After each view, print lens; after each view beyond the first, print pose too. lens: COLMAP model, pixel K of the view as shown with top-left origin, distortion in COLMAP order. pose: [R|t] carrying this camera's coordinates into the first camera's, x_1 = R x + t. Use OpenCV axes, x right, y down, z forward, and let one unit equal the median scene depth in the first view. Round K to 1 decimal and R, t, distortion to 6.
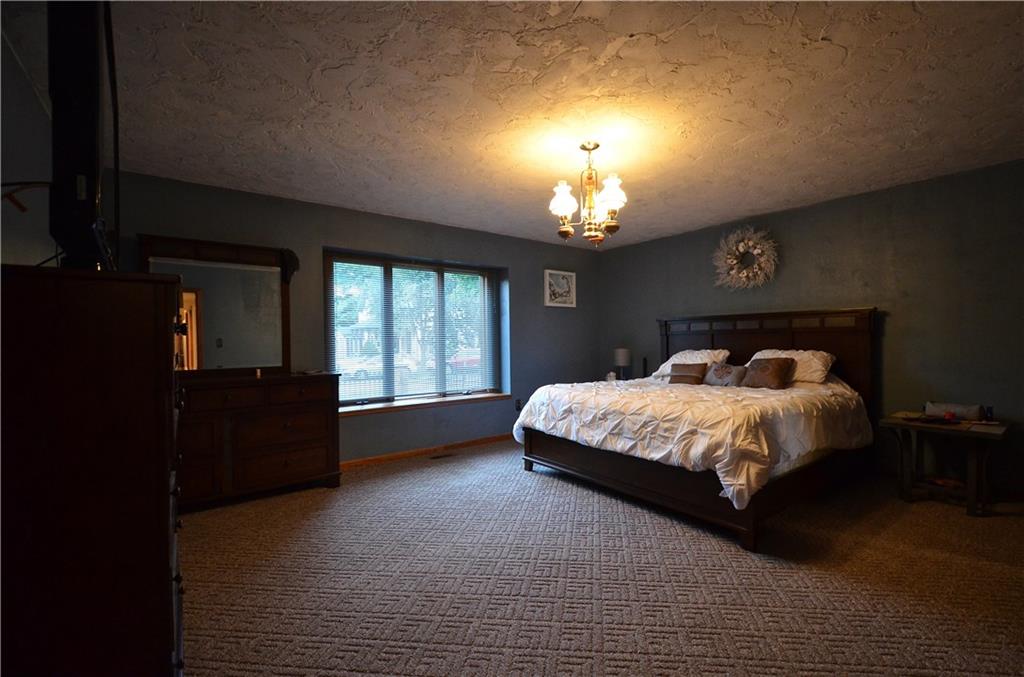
lens RADIAL K [[450.6, 0, 519.2], [0, 450.6, 338.7], [0, 0, 1]] dist [0.003562, 0.000436]
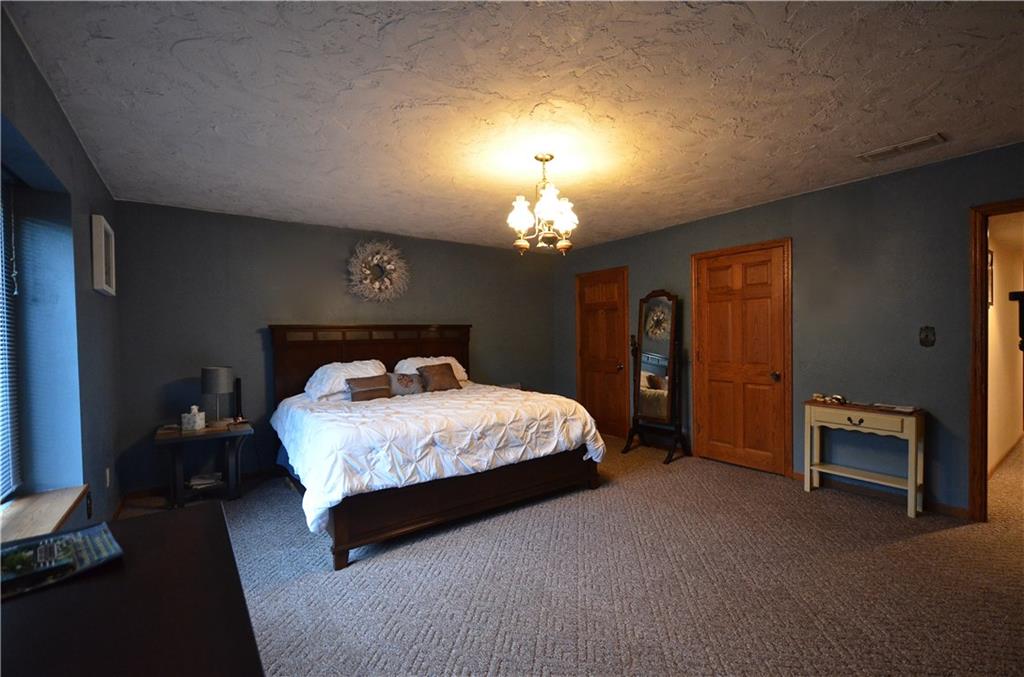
lens RADIAL K [[450.6, 0, 520.5], [0, 450.6, 340.9], [0, 0, 1]] dist [0.003562, 0.000436]
pose [[-0.009851, 0.003673, 0.999945, -0.668045], [0.010646, 0.999937, -0.003568, -0.012389], [-0.999895, 0.010610, -0.009890, 0.852418]]
